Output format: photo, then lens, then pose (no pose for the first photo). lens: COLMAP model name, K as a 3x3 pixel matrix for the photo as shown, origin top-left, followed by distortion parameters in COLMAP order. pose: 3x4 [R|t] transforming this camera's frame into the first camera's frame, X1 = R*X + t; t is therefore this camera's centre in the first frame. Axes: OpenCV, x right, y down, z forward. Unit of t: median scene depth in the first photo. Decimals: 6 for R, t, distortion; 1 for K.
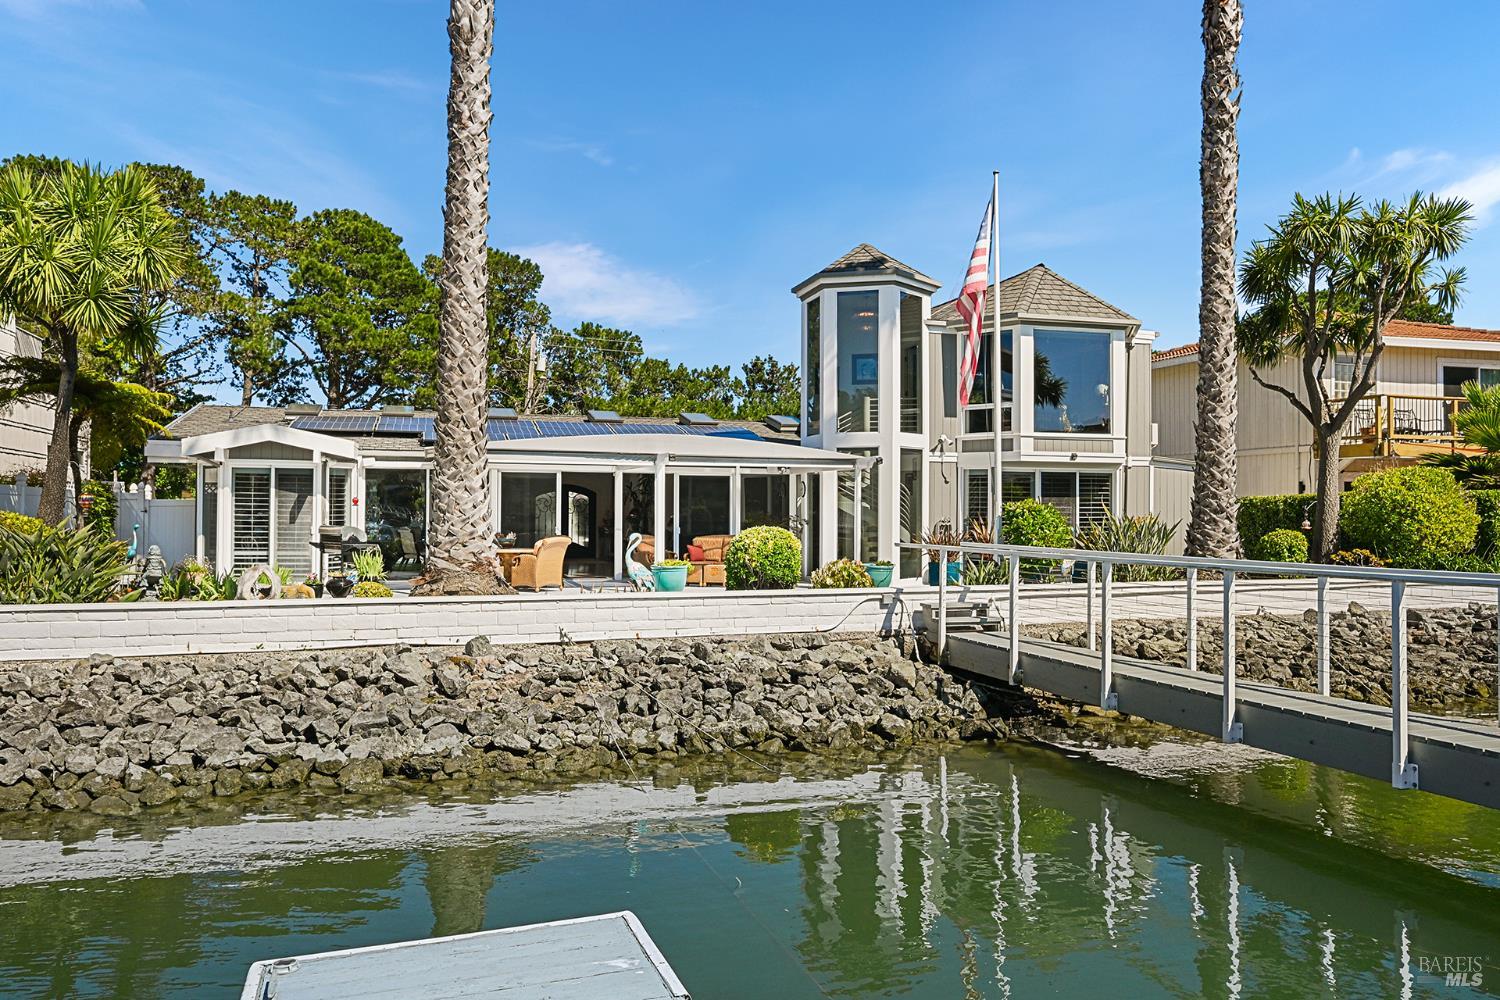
lens RADIAL K [[1145.3, 0, 750.7], [0, 1145.3, 492.7], [0, 0, 1]] dist [0.001390, -0.003880]
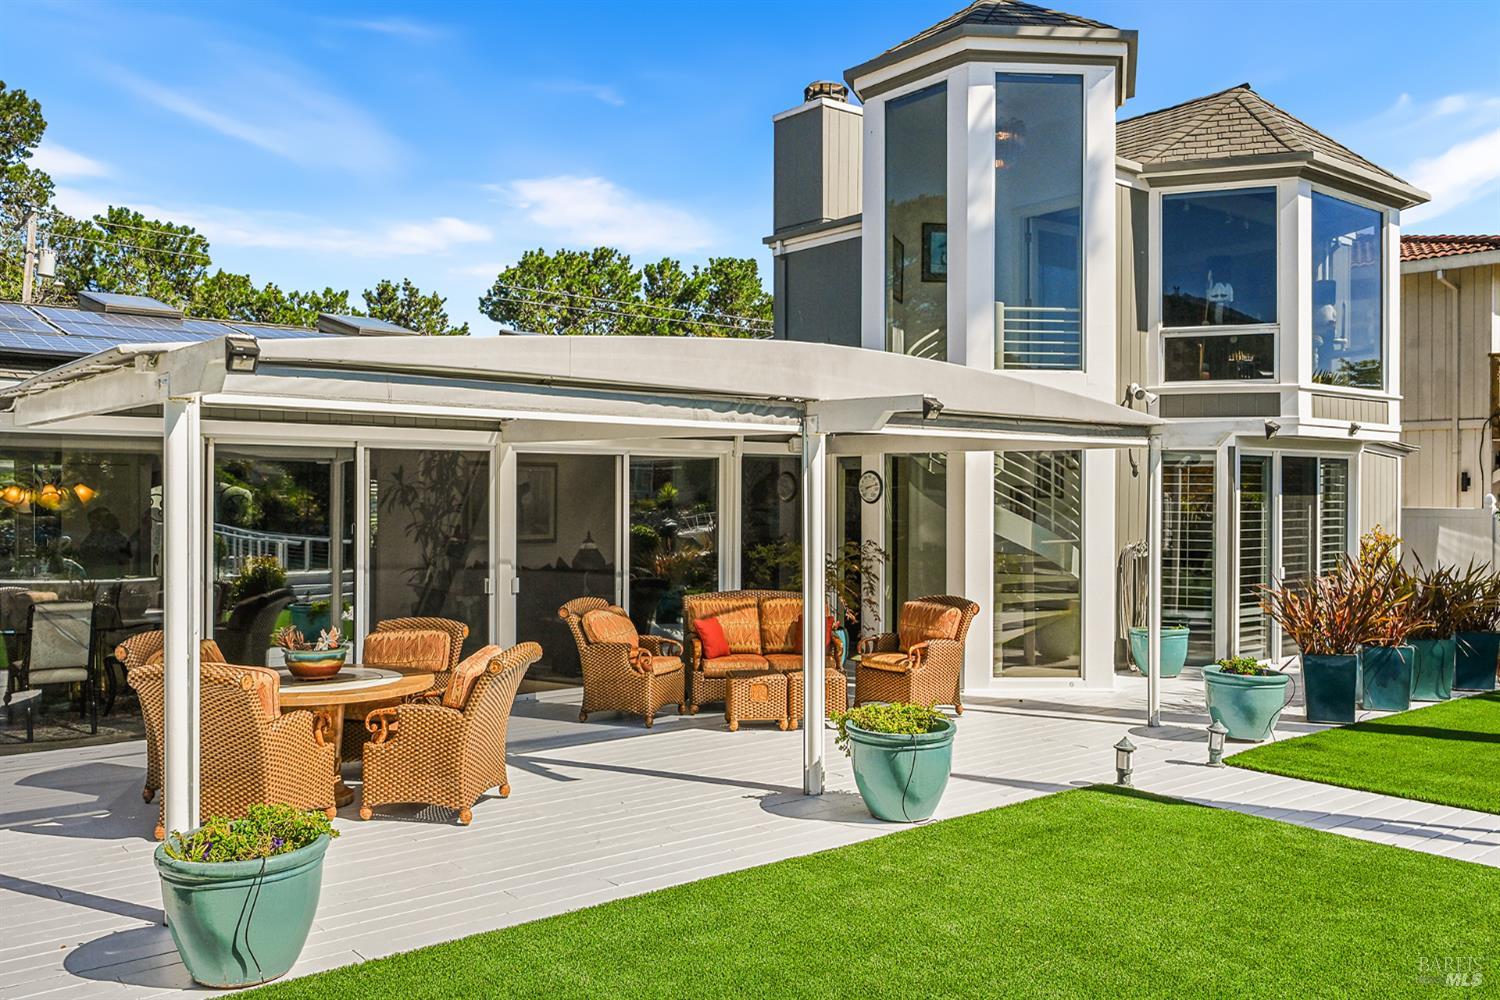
lens RADIAL K [[1233.1, 0, 753.8], [0, 1233.1, 489.9], [0, 0, 1]] dist [0.003472, 0.004905]
pose [[0.921747, -0.000798, 0.387790, -0.246889], [-0.006062, 0.999846, 0.016469, -0.012022], [-0.387744, -0.017531, 0.921601, 0.653347]]
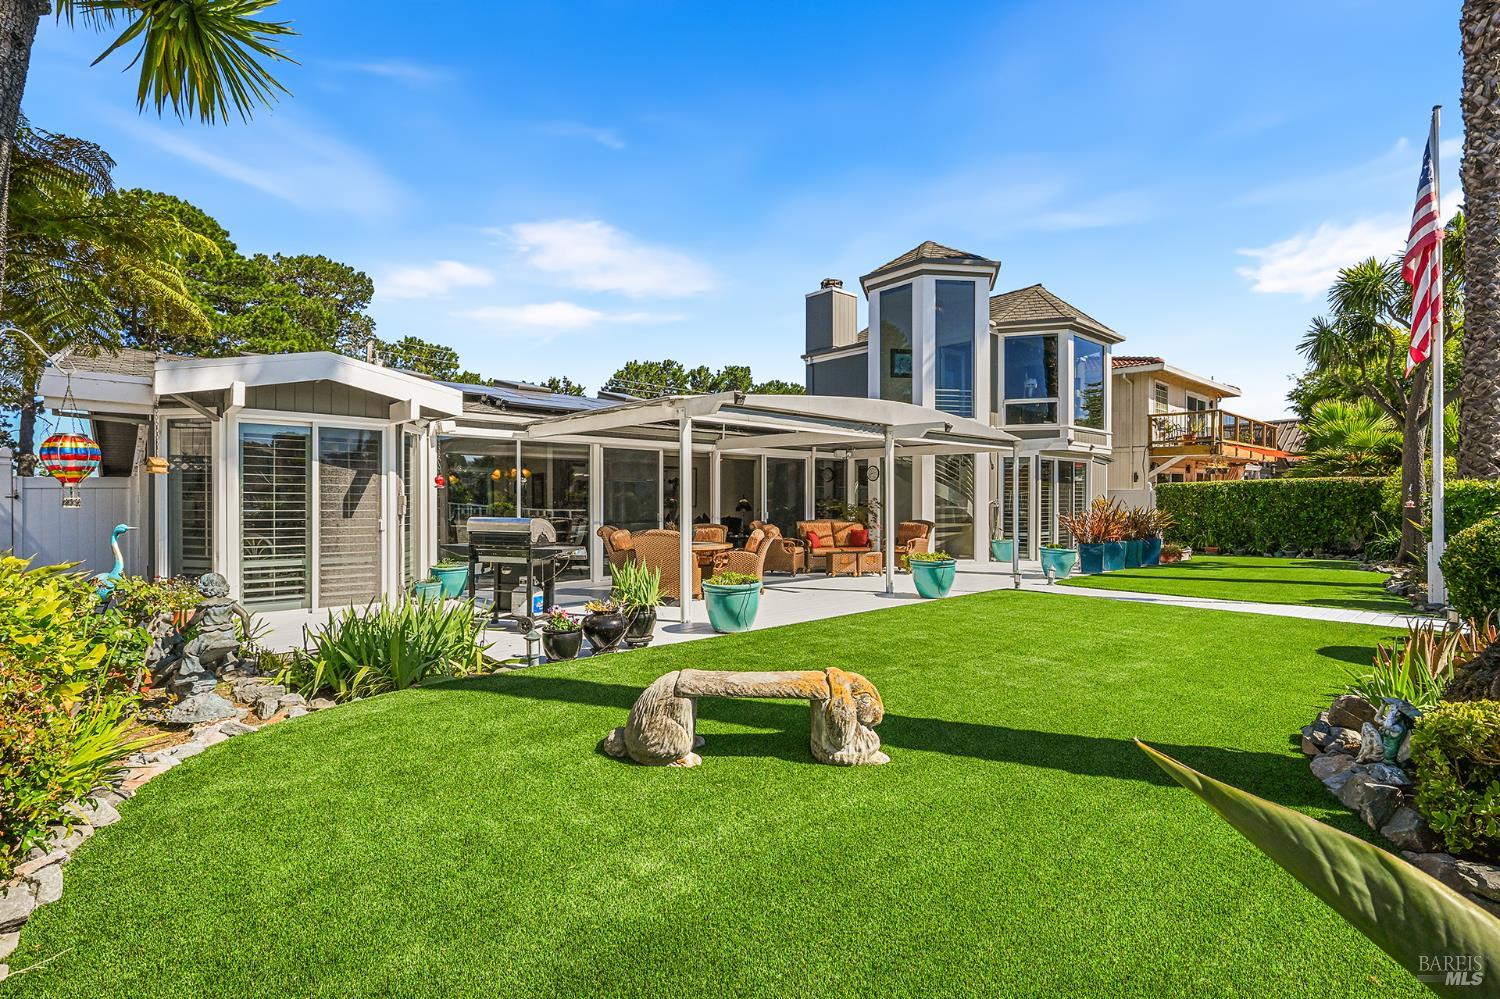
lens RADIAL K [[697.4, 0, 762.3], [0, 697.4, 500.7], [0, 0, 1]] dist [0.001284, -0.000294]
pose [[0.900168, -0.006116, 0.435500, -0.386617], [-0.003145, 0.999784, 0.020541, 0.010930], [-0.435532, -0.019860, 0.899954, 0.581513]]
